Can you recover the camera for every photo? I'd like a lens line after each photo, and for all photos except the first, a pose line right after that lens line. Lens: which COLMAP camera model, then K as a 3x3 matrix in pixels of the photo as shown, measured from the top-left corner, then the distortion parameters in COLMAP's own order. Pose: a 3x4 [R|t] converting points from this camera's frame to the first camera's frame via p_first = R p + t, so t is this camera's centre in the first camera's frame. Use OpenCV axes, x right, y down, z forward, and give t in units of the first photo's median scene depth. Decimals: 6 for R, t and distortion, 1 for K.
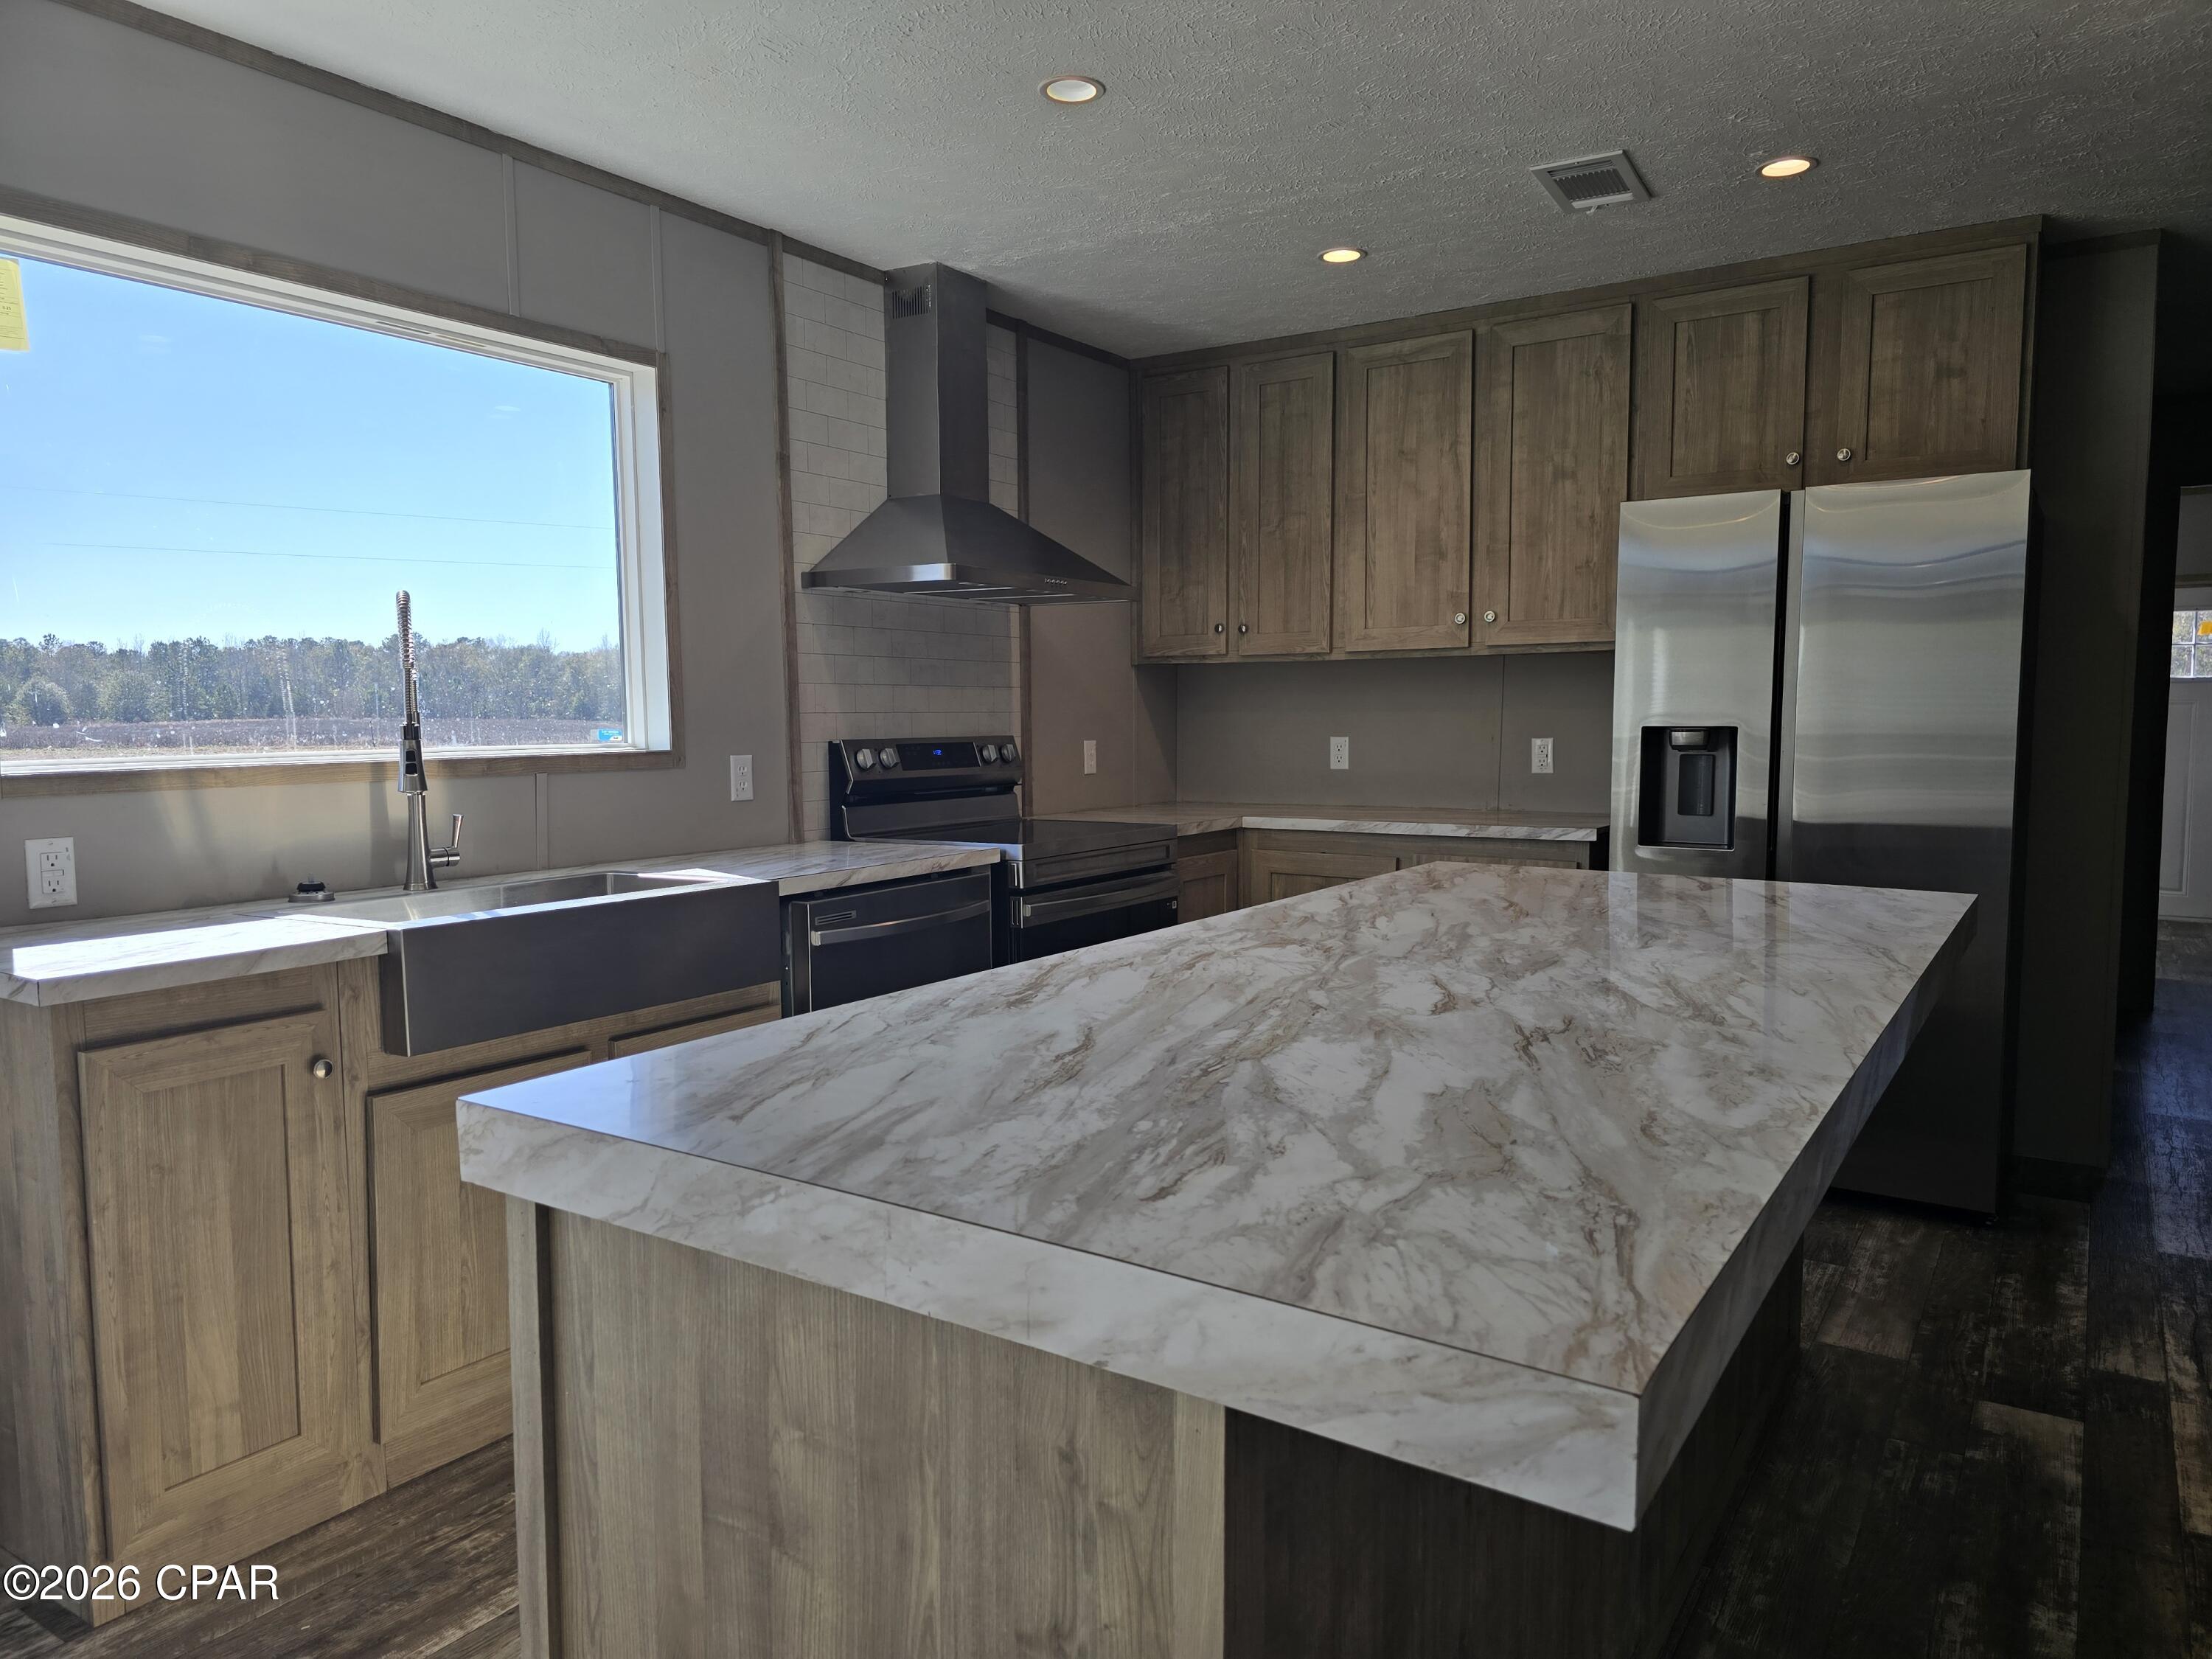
lens RADIAL K [[1484.5, 0, 1127.0], [0, 1484.5, 844.8], [0, 0, 1]] dist [0.064717, -0.053698]
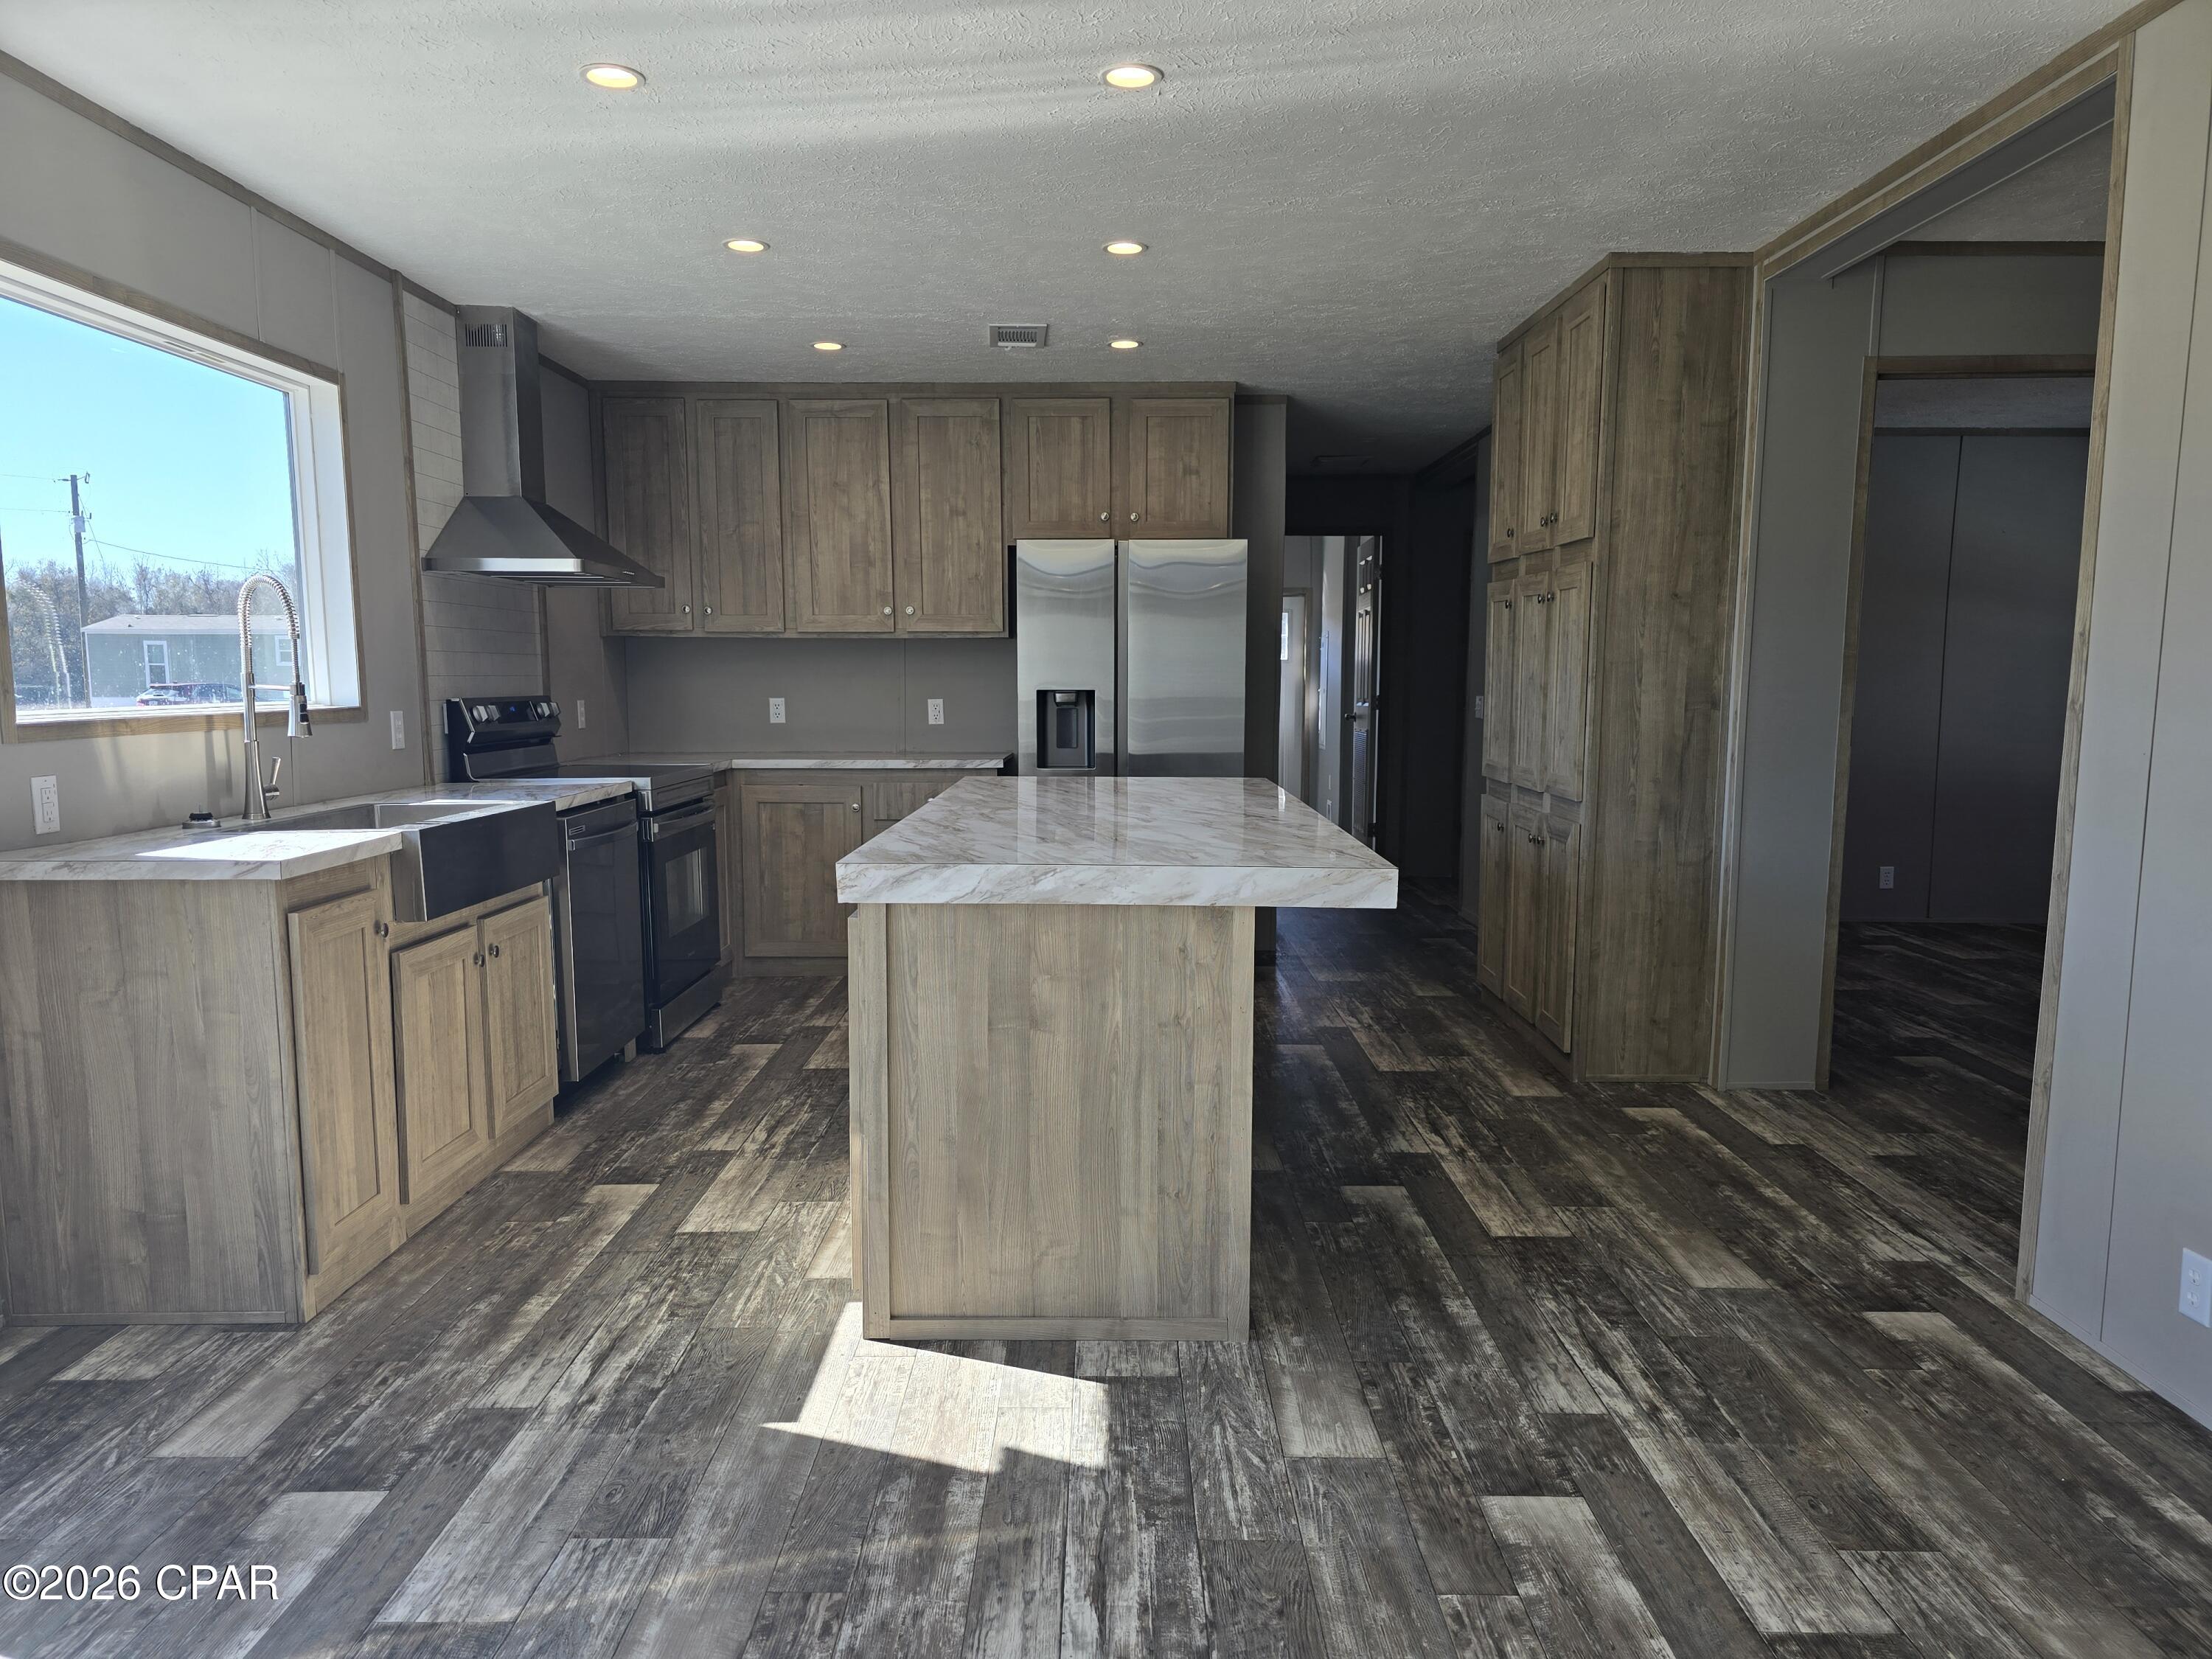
lens RADIAL K [[1484.5, 0, 1104.5], [0, 1484.5, 869.1], [0, 0, 1]] dist [0.064717, -0.053698]
pose [[0.841888, -0.065649, 0.535644, -0.447047], [0.047154, 0.997726, 0.048169, 0.035860], [-0.537588, -0.015296, 0.843069, -0.331543]]
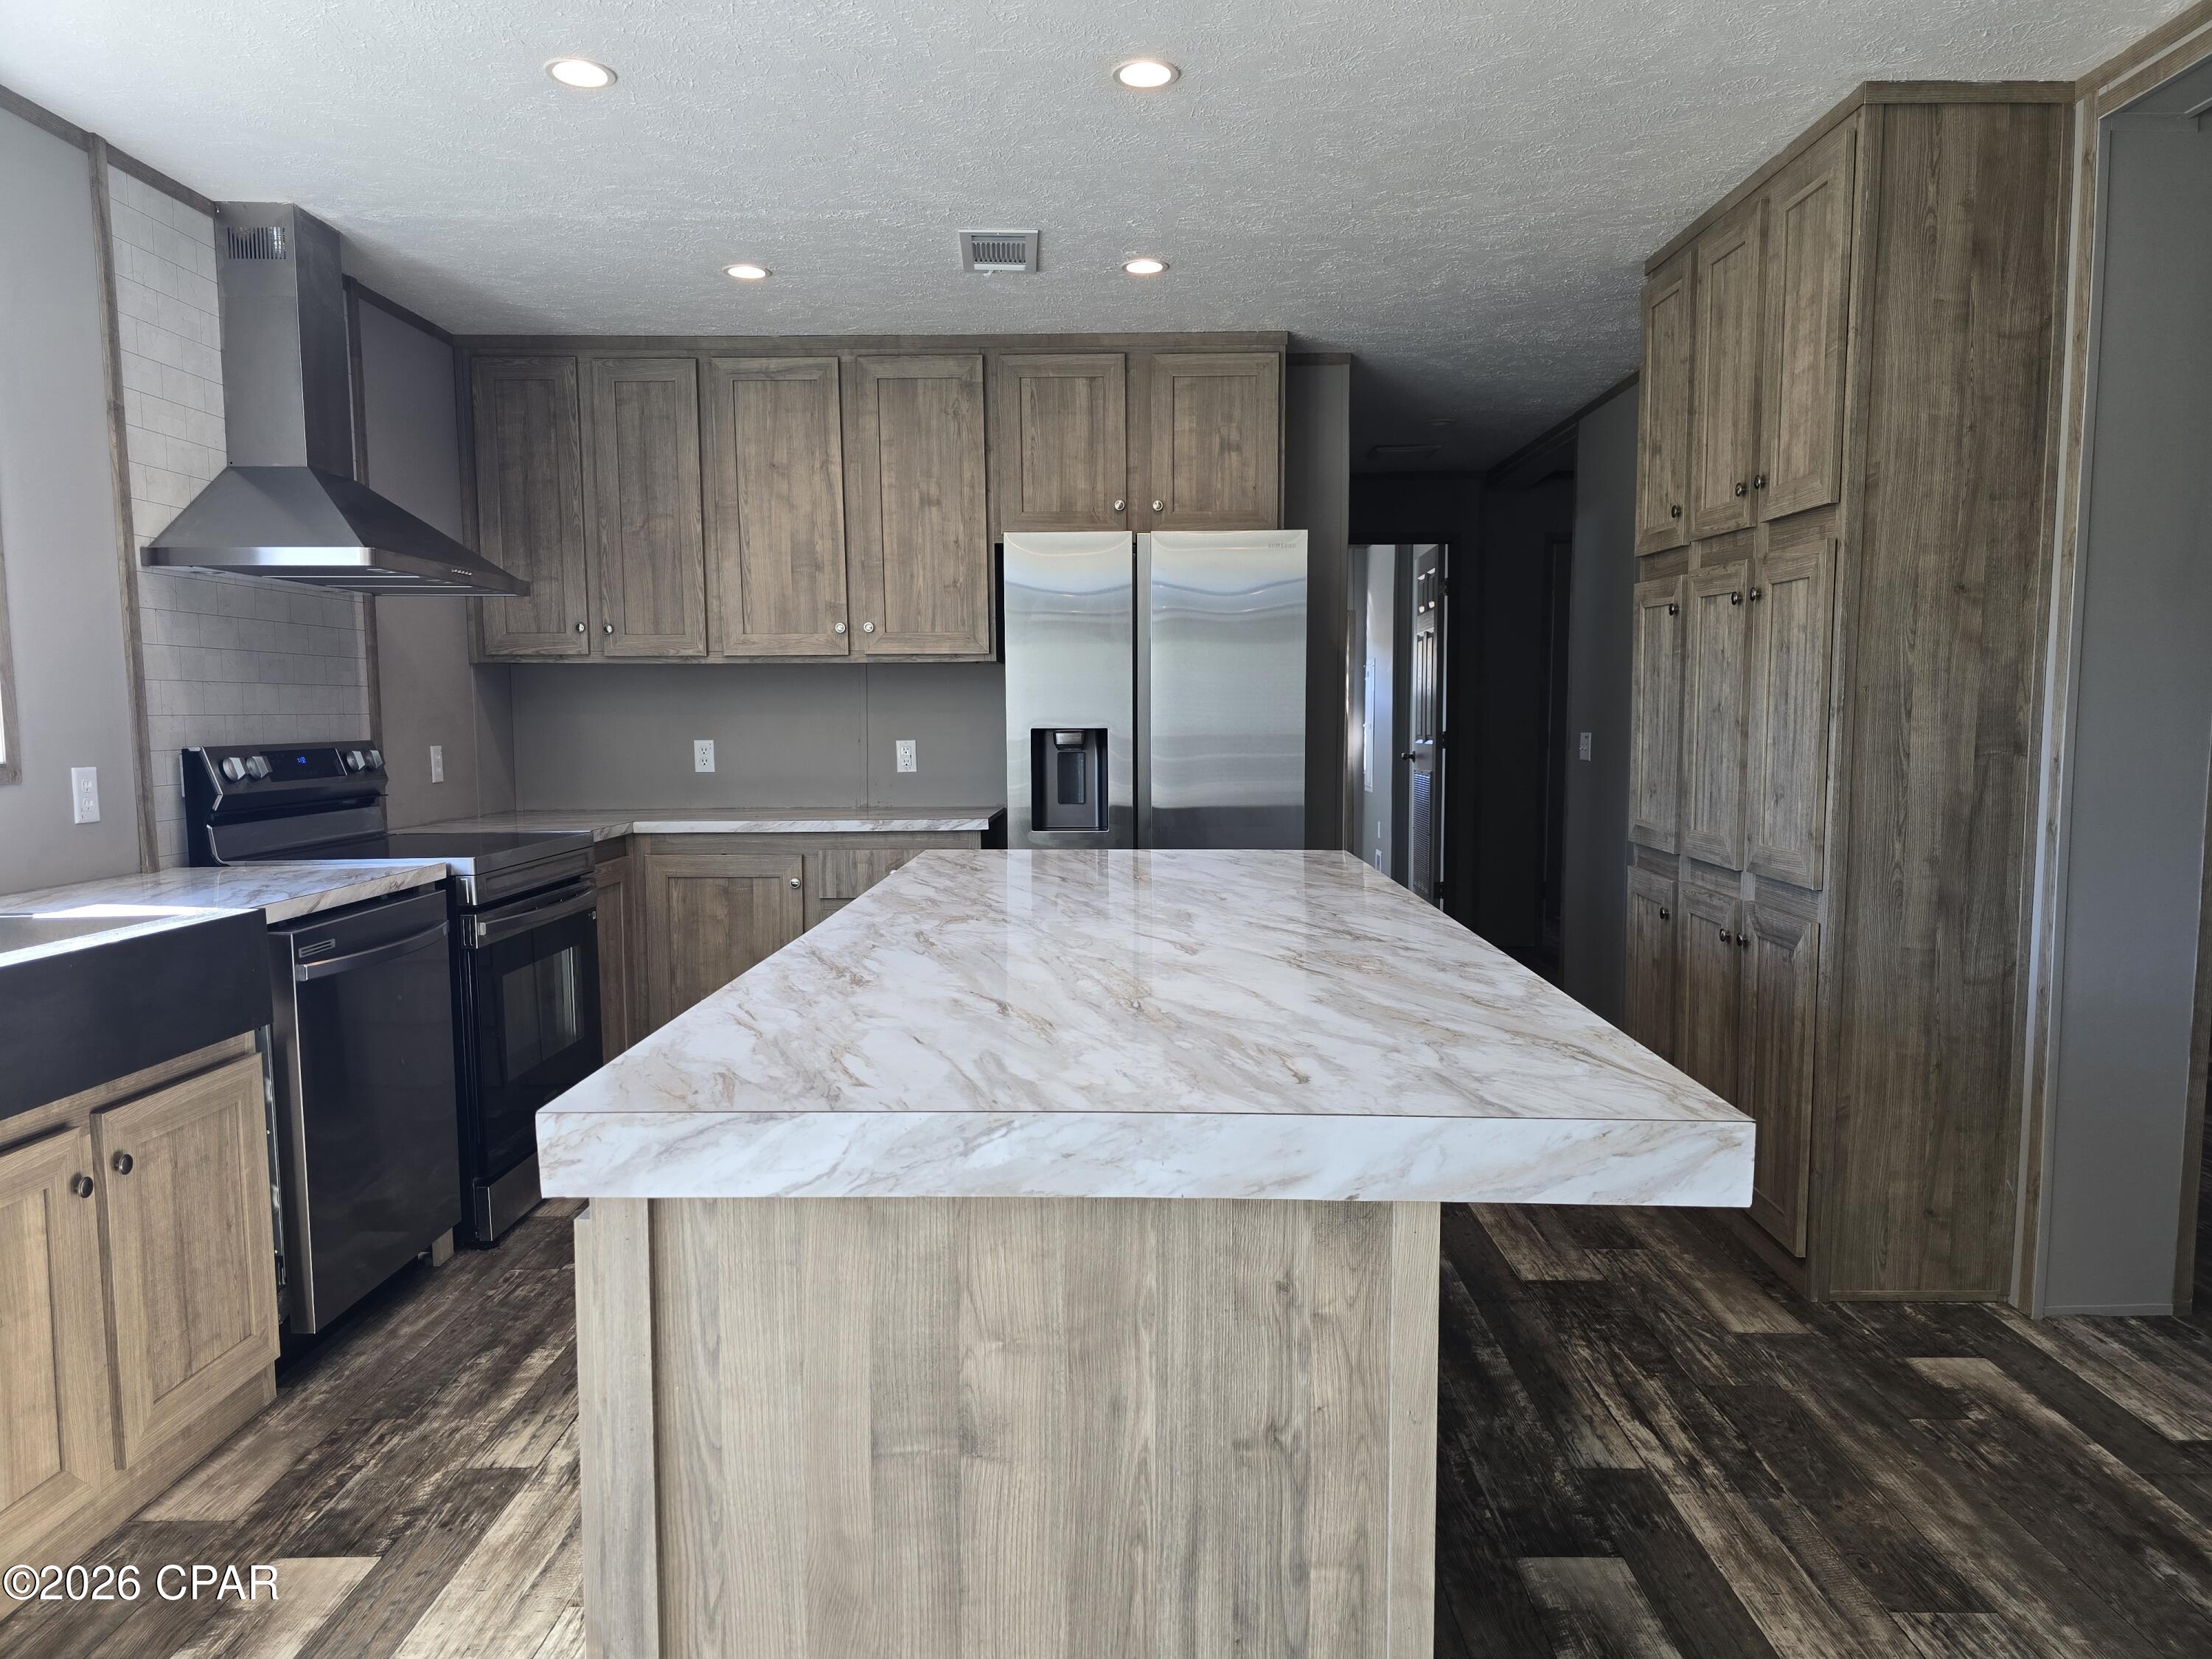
lens RADIAL K [[1484.5, 0, 1115.3], [0, 1484.5, 850.4], [0, 0, 1]] dist [0.064717, -0.053698]
pose [[0.844068, -0.051390, 0.533768, -0.232726], [0.052058, 0.998549, 0.013817, 0.003288], [-0.533703, 0.016124, 0.845518, -0.001552]]
